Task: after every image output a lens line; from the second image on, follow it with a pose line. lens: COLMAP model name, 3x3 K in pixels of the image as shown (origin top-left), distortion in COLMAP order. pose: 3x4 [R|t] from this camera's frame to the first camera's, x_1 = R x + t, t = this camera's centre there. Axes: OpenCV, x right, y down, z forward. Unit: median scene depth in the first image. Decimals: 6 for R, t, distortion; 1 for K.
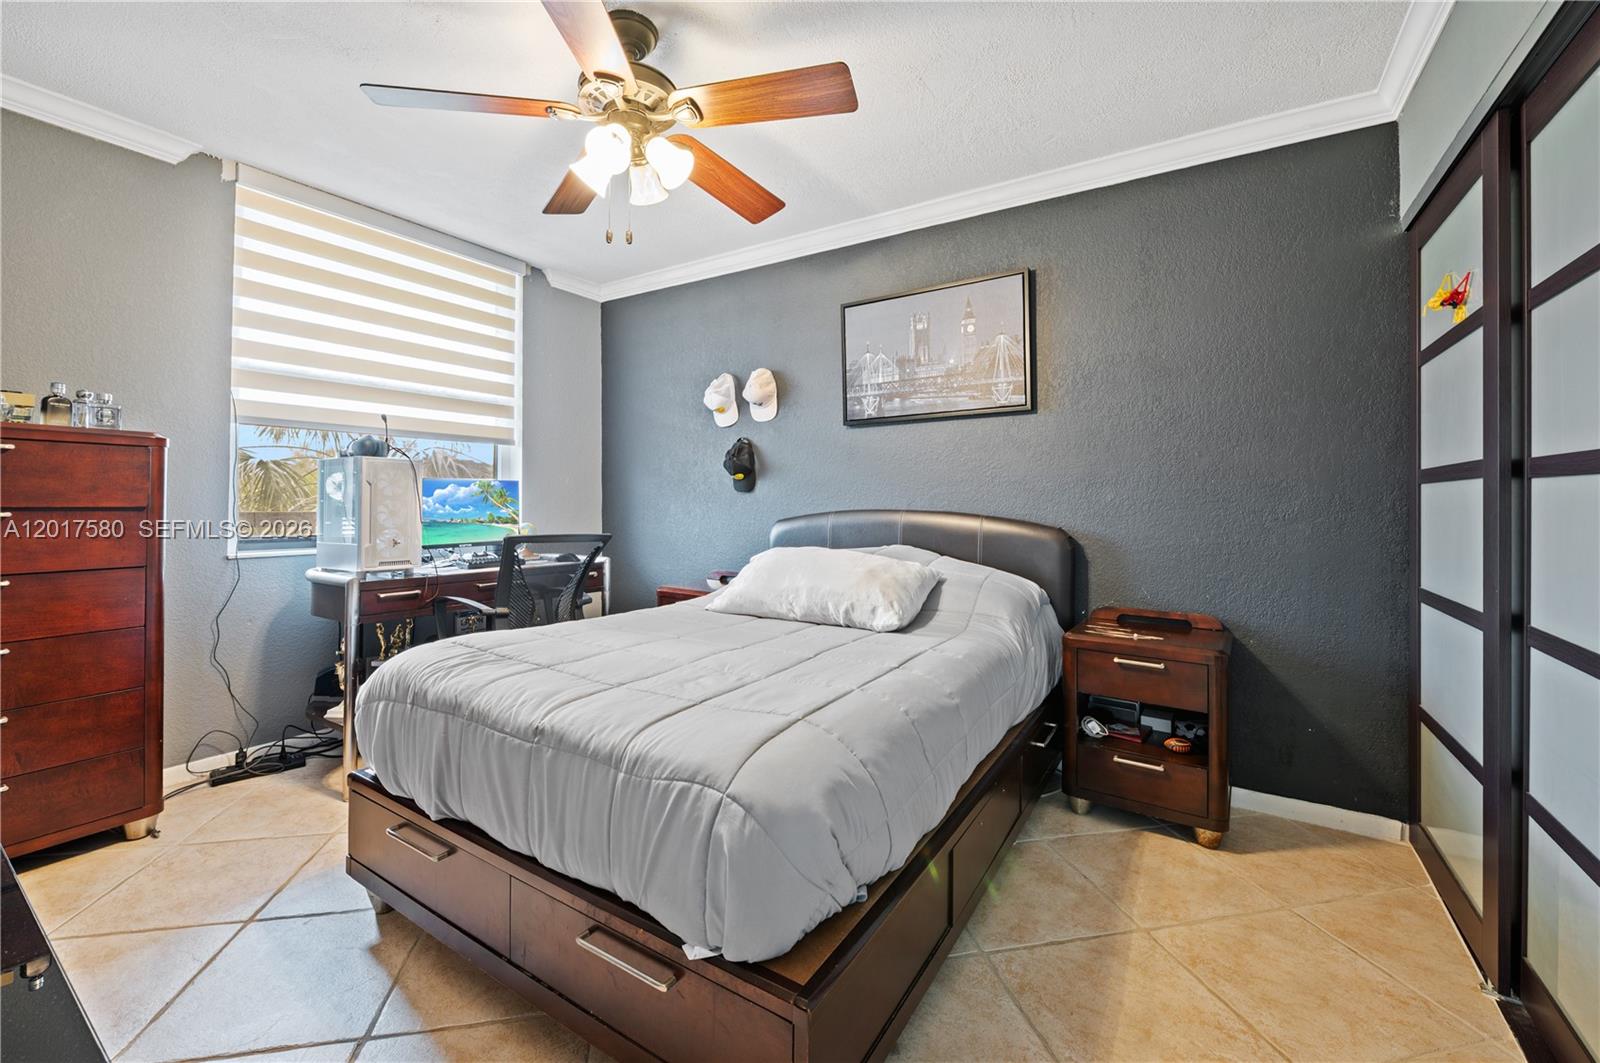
lens RADIAL K [[649.9, 0, 802.8], [0, 649.9, 514.7], [0, 0, 1]] dist [-0.000447, -0.000061]
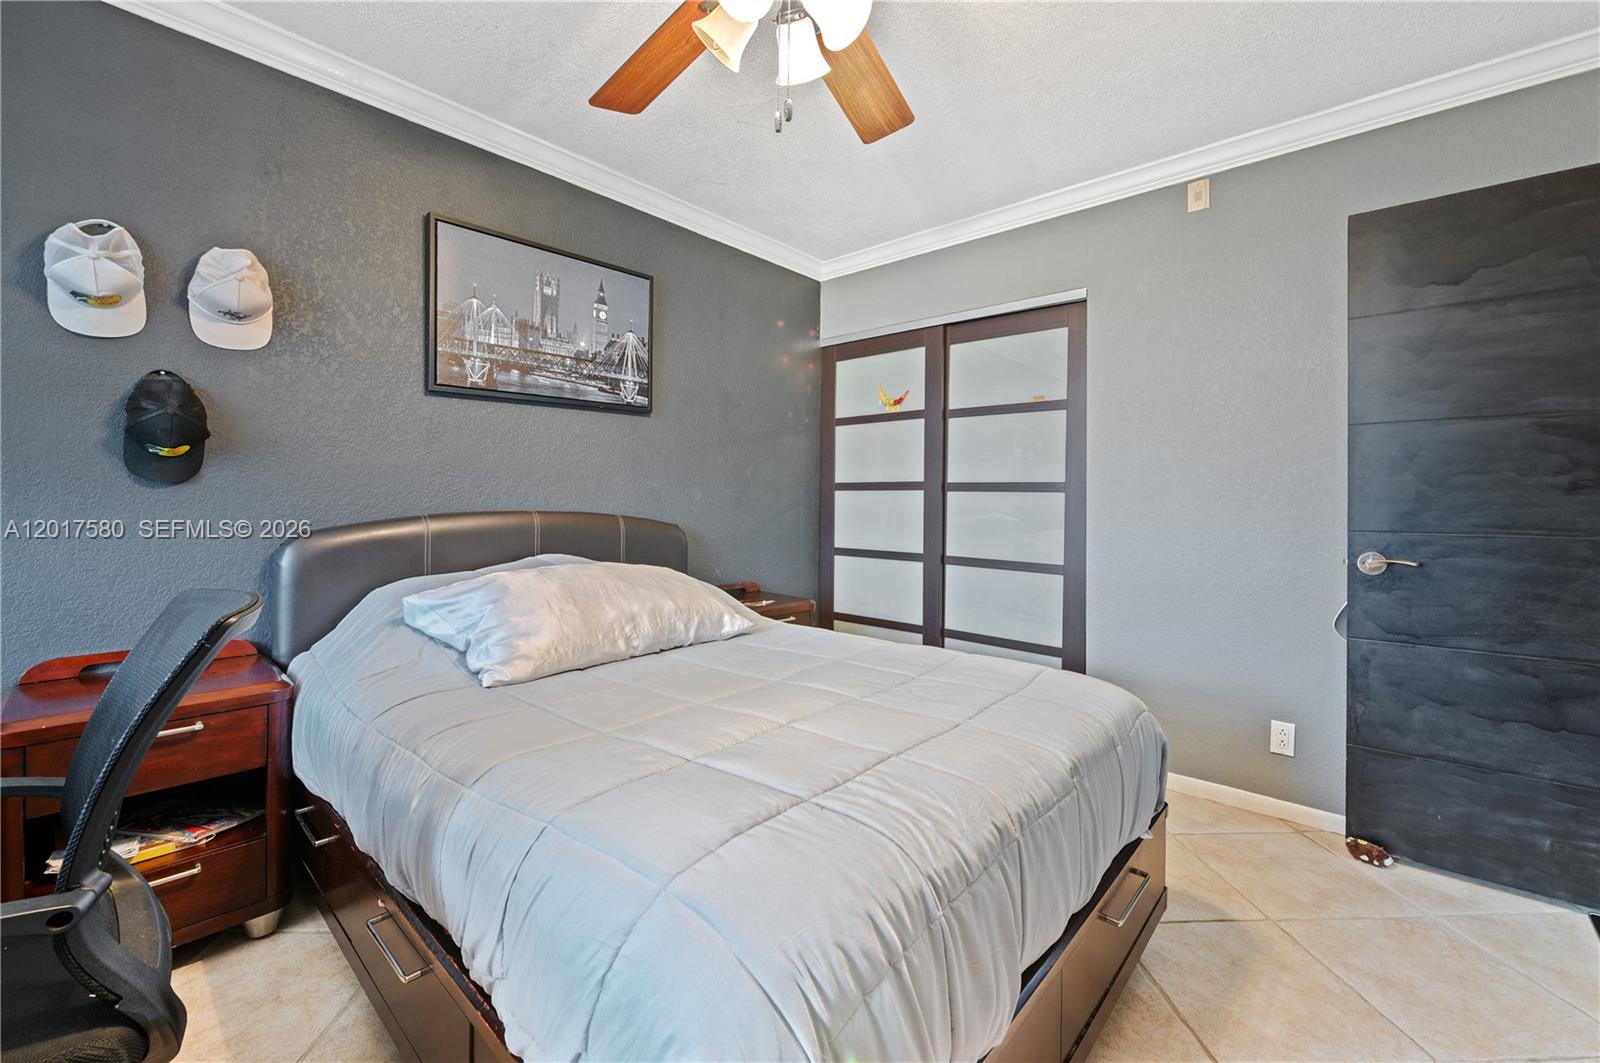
lens RADIAL K [[649.9, 0, 802.8], [0, 649.9, 514.7], [0, 0, 1]] dist [-0.000447, -0.000061]
pose [[0.173974, -0.030236, 0.984286, -0.587780], [0.008911, 0.999536, 0.029129, -0.023471], [-0.984710, 0.003703, 0.174163, 0.527058]]
